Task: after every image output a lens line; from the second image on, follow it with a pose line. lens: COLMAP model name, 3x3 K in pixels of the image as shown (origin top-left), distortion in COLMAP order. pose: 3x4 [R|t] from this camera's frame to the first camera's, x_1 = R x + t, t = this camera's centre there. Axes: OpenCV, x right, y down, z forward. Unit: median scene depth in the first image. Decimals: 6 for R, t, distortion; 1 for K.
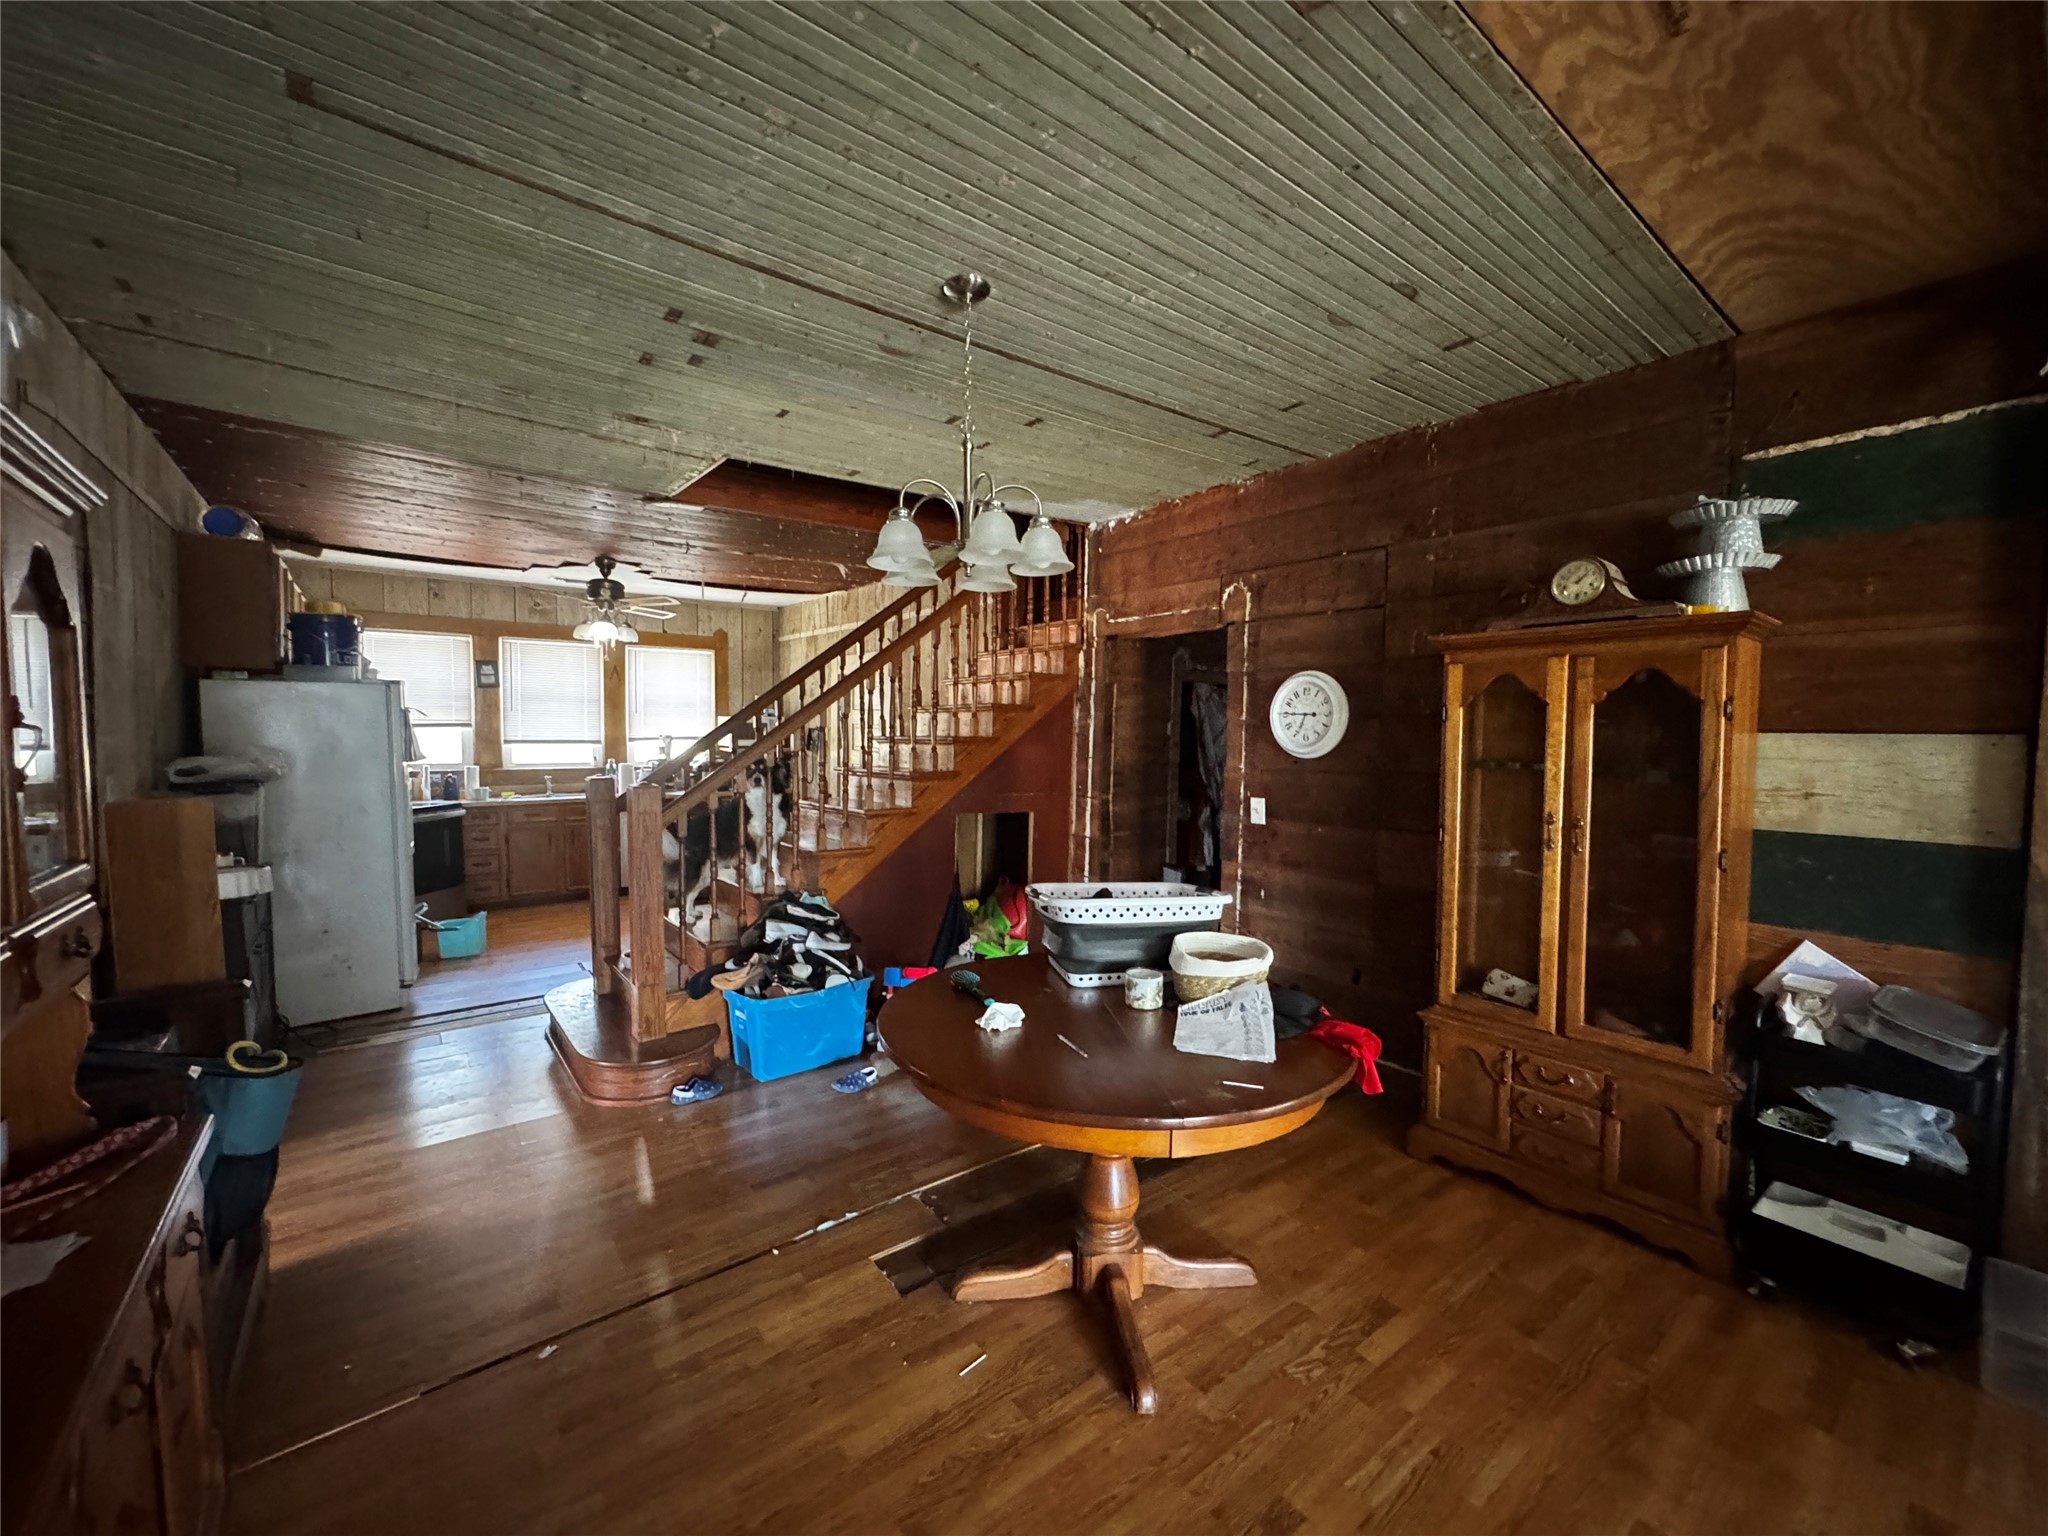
lens RADIAL K [[818.8, 0, 1024.0], [0, 818.8, 768.0], [0, 0, 1]] dist [0.002167, 0.000017]
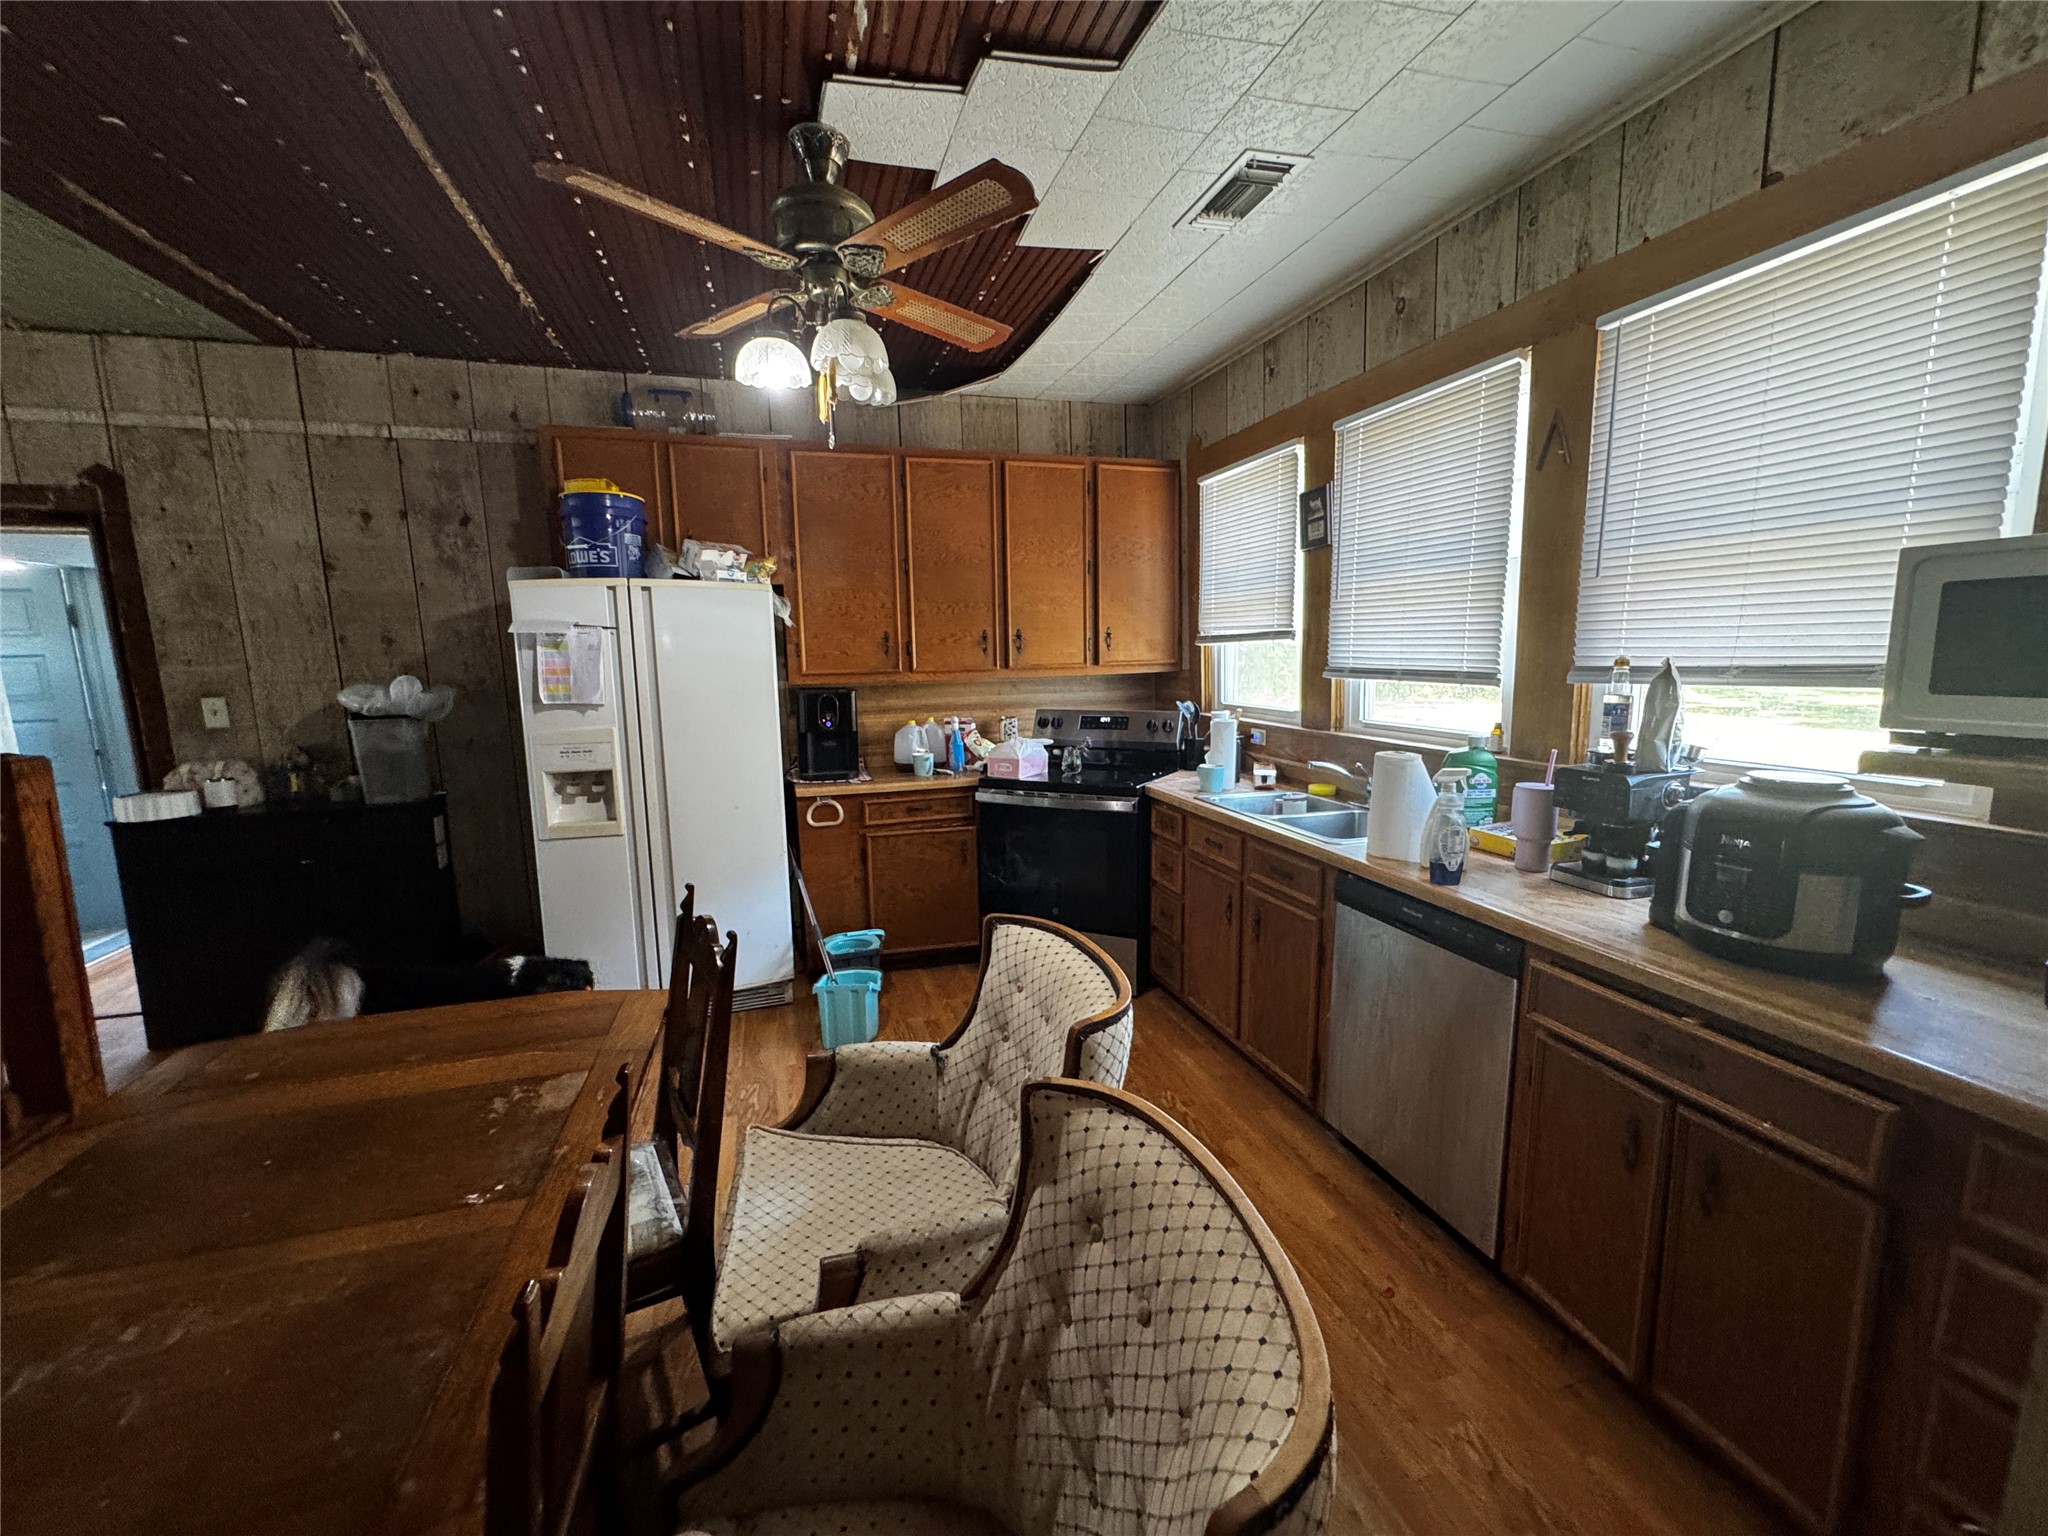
lens RADIAL K [[818.8, 0, 1024.0], [0, 818.8, 768.0], [0, 0, 1]] dist [0.002167, 0.000017]
pose [[-0.349795, 0.134982, -0.927051, -0.164365], [-0.028723, 0.987555, 0.154629, -0.044614], [0.936386, 0.080716, -0.341565, 1.016272]]
